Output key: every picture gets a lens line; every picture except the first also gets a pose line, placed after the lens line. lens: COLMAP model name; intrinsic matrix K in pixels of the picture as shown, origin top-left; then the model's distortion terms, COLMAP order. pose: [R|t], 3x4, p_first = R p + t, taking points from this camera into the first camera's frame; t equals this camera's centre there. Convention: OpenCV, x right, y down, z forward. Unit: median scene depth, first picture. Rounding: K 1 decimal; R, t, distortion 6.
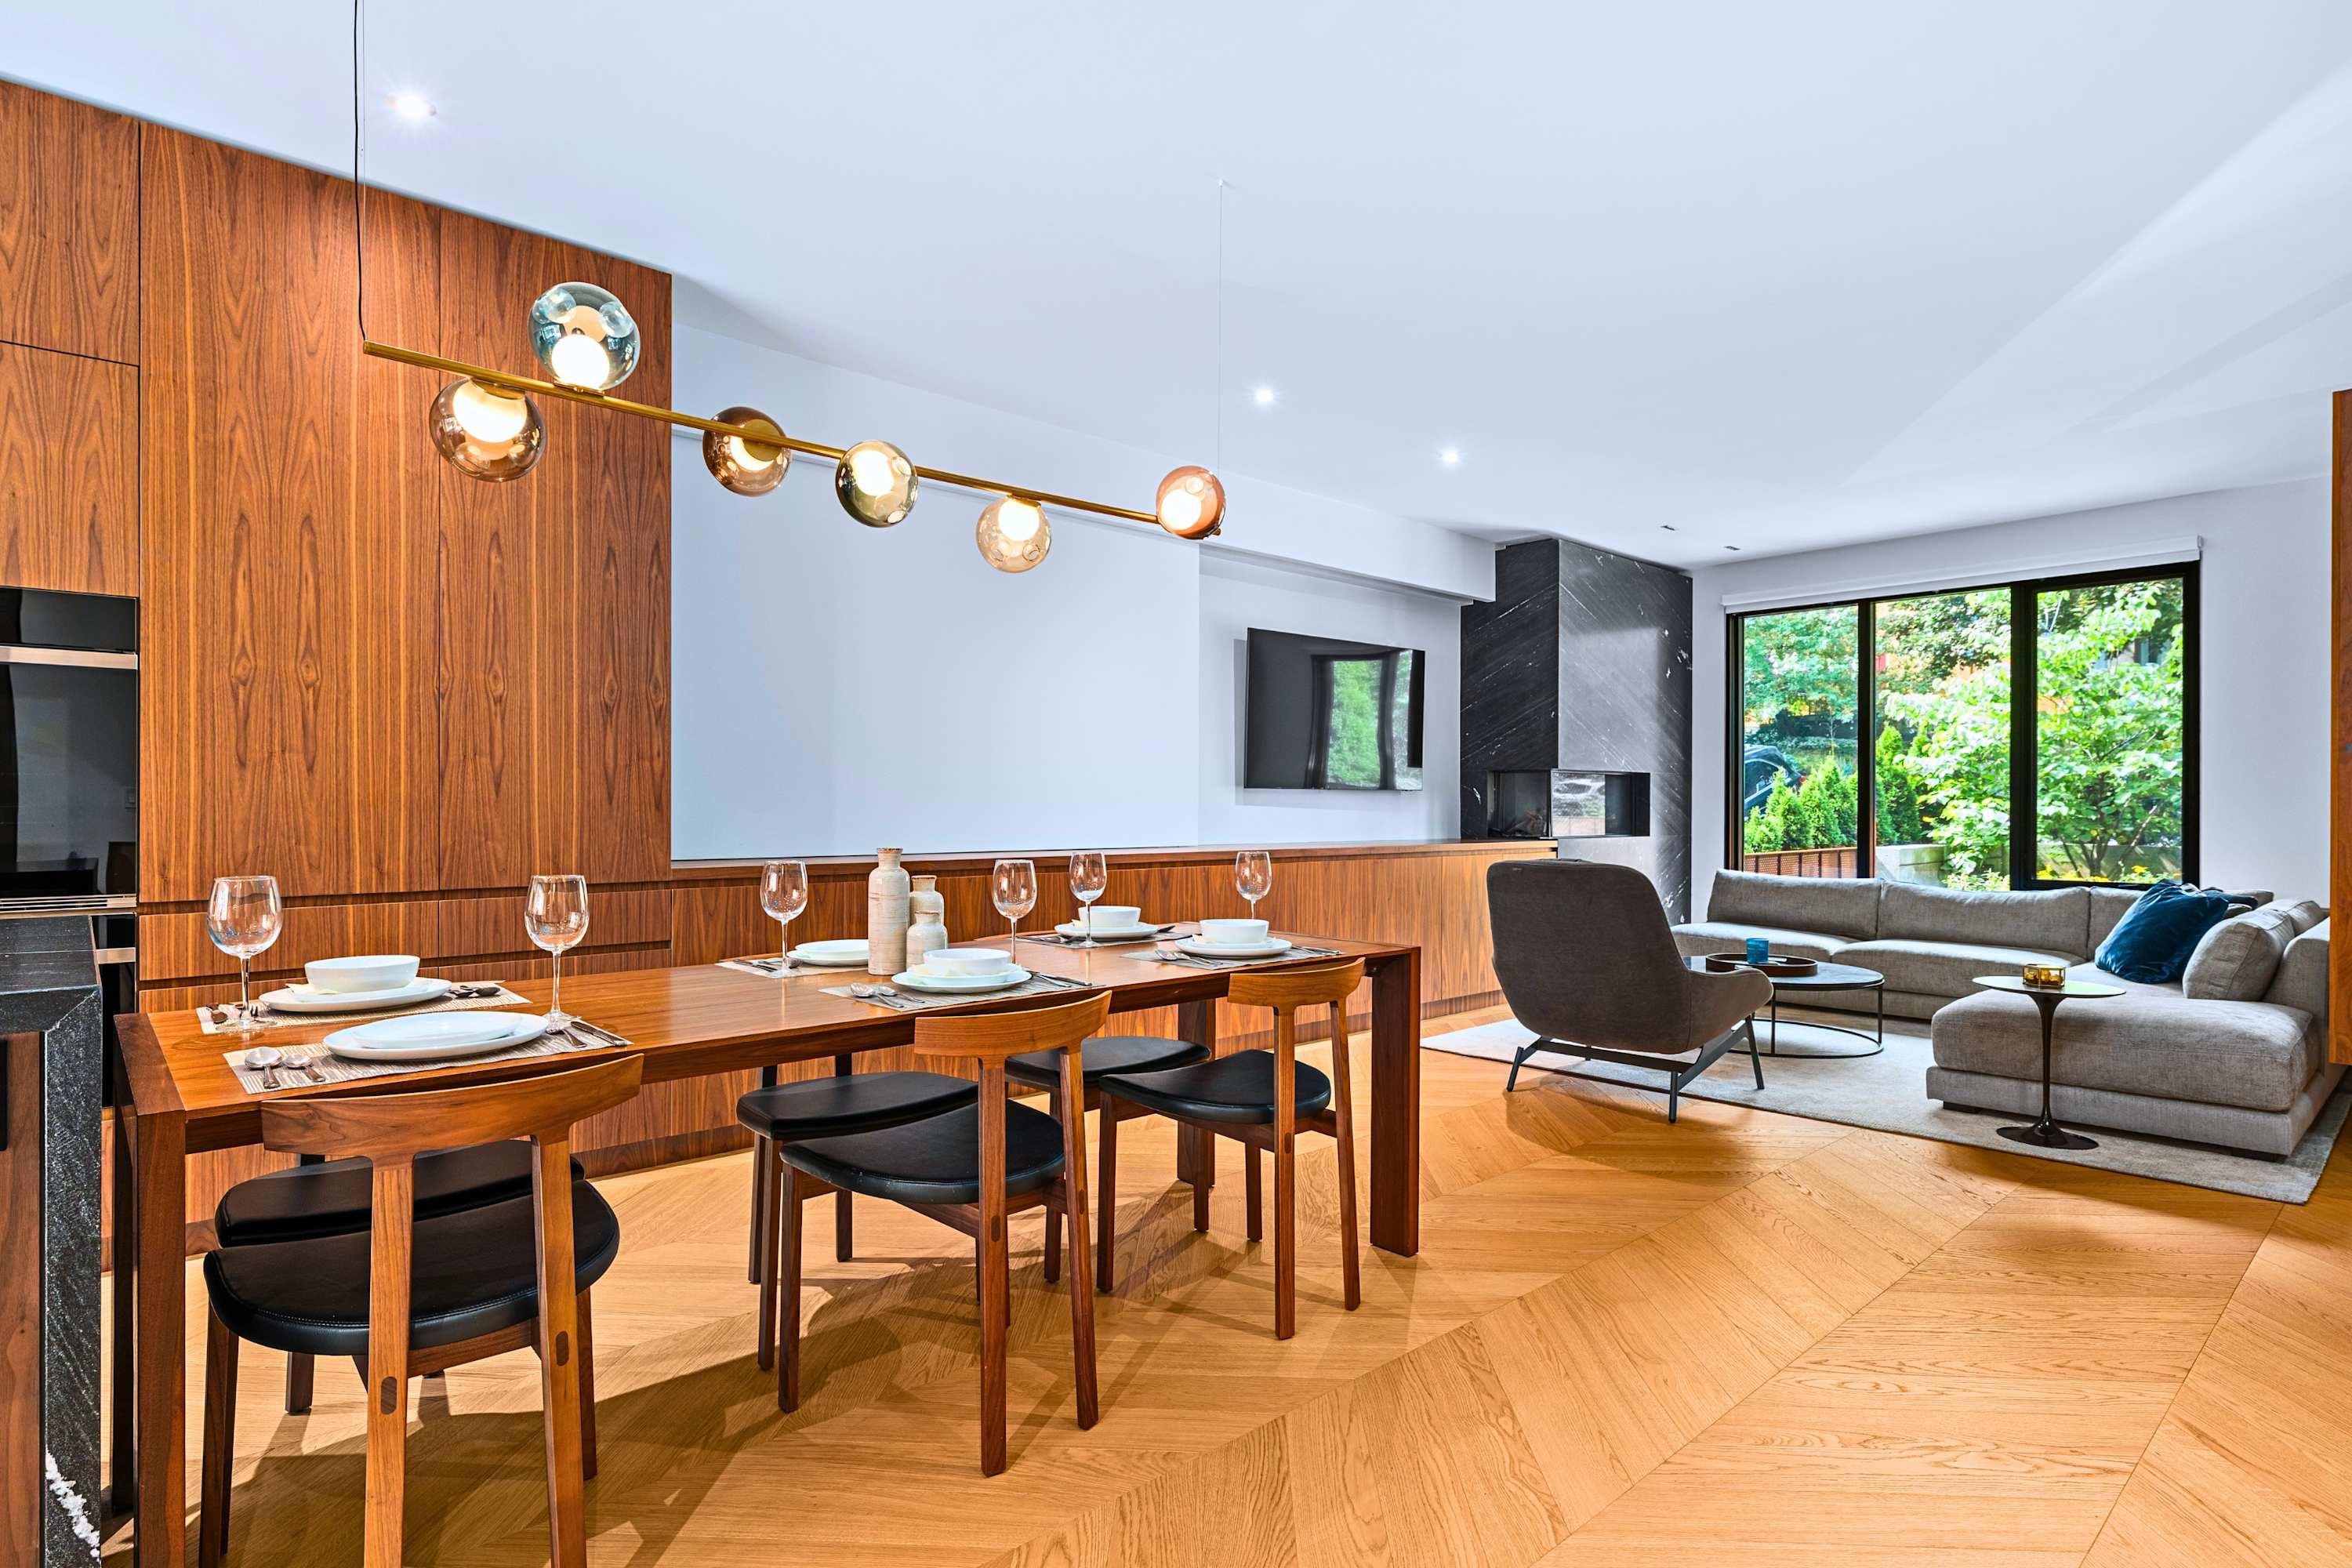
lens RADIAL K [[1198.3, 0, 1177.7], [0, 1198.3, 810.5], [0, 0, 1]] dist [-0.000520, -0.000407]
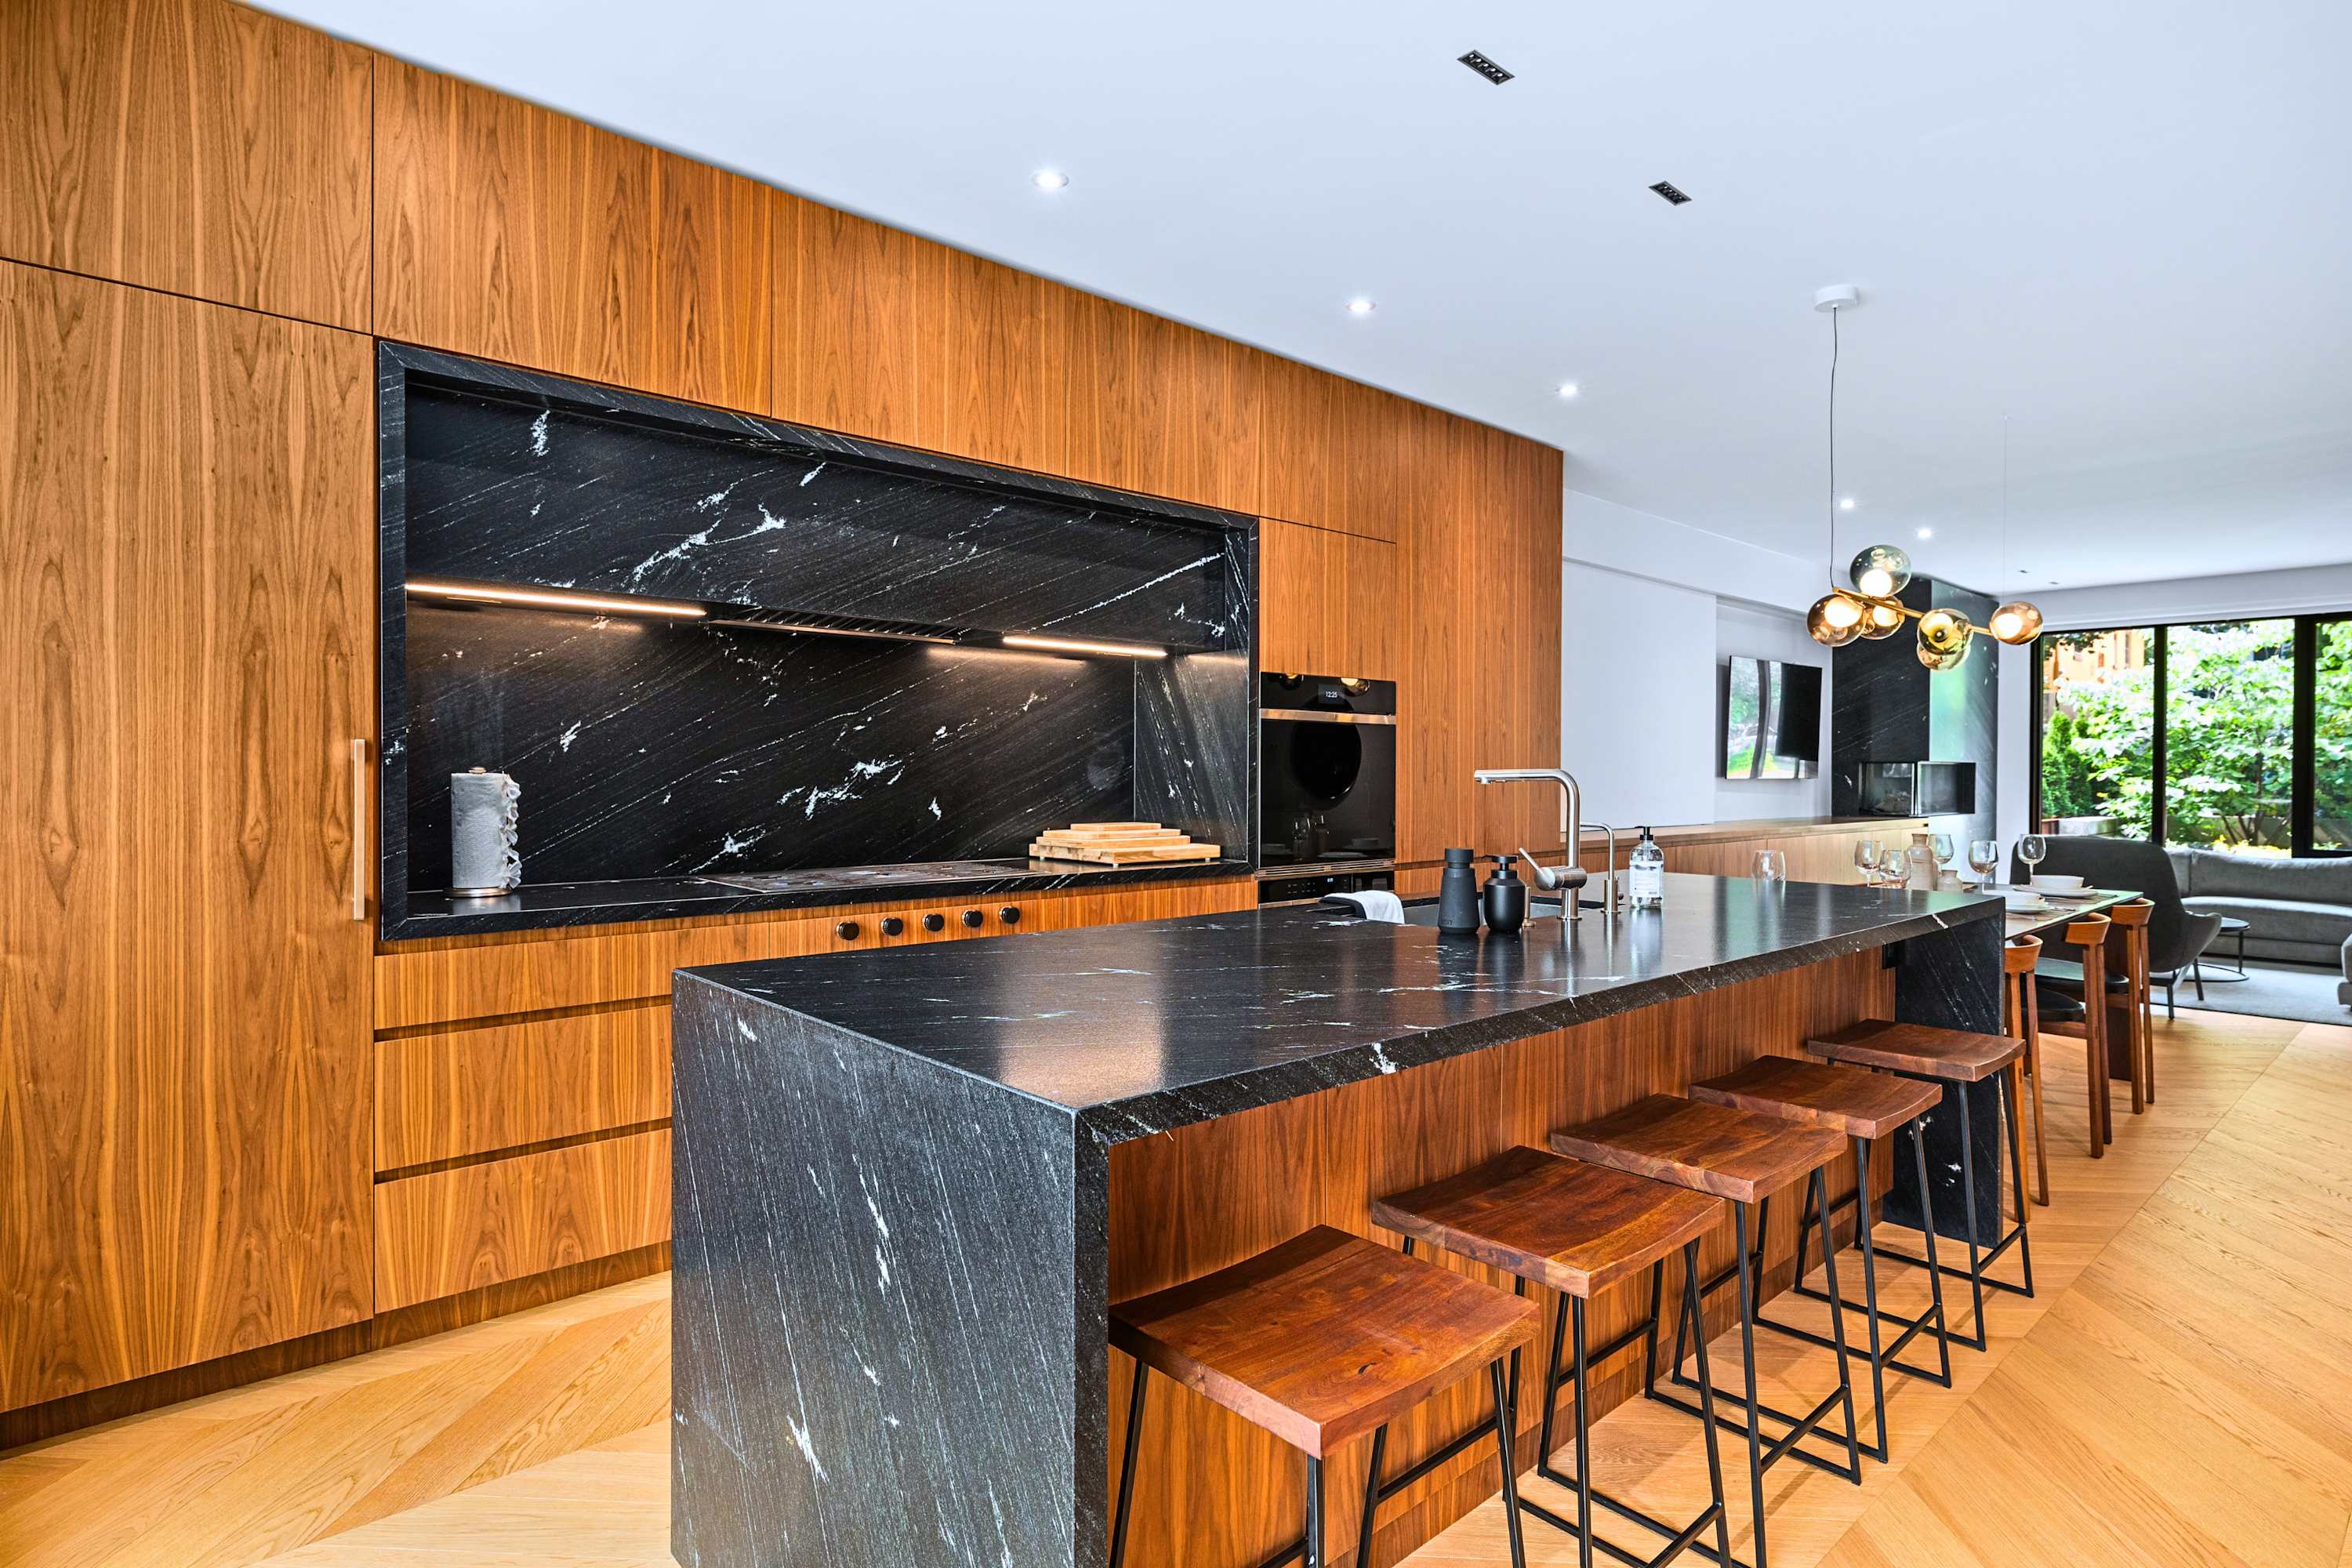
lens RADIAL K [[1195.1, 0, 1176.0], [0, 1195.1, 784.0], [0, 0, 1]] dist [0.001311, 0.000081]
pose [[0.999979, 0.000853, -0.006489, -0.552622], [-0.000806, 0.999973, 0.007253, -0.023020], [0.006495, -0.007248, 0.999953, -0.314946]]
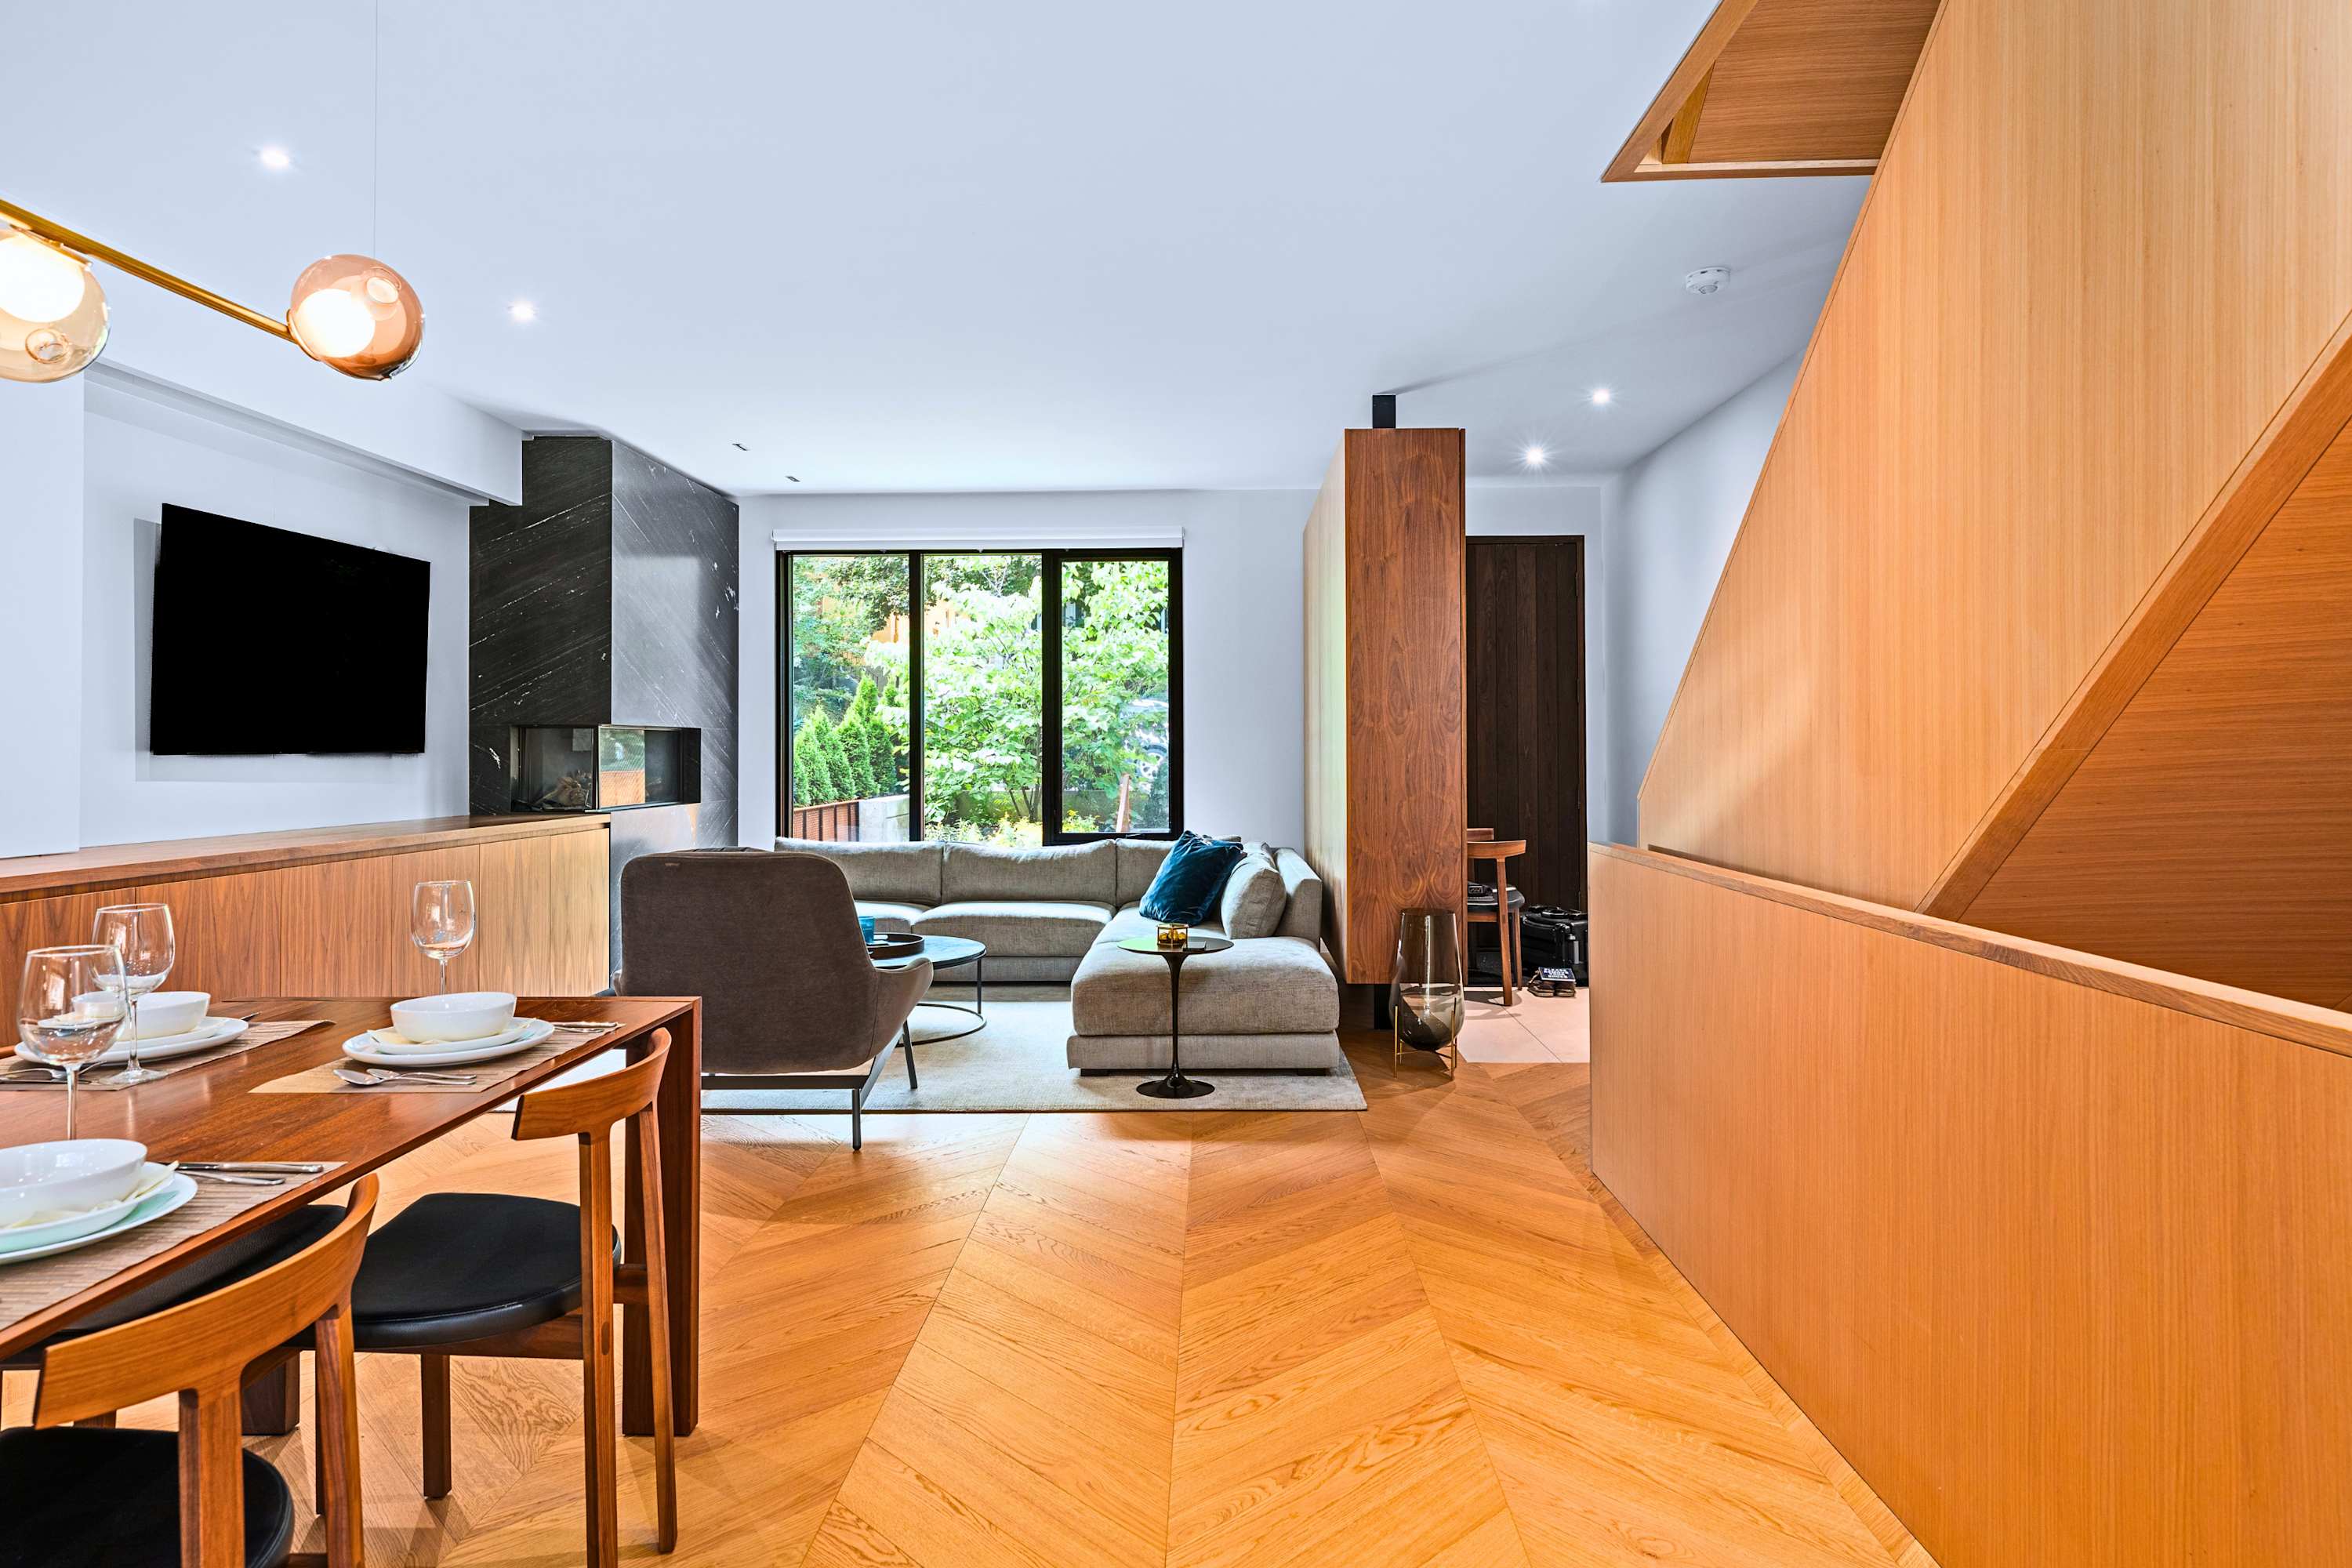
lens RADIAL K [[1365.8, 0, 1176.1], [0, 1365.8, 725.9], [0, 0, 1]] dist [0.003644, 0.001111]
pose [[0.688322, 0.007042, 0.725371, -0.102012], [0.008415, 0.999808, -0.017691, -0.016966], [-0.725357, 0.018281, 0.688131, 0.112433]]
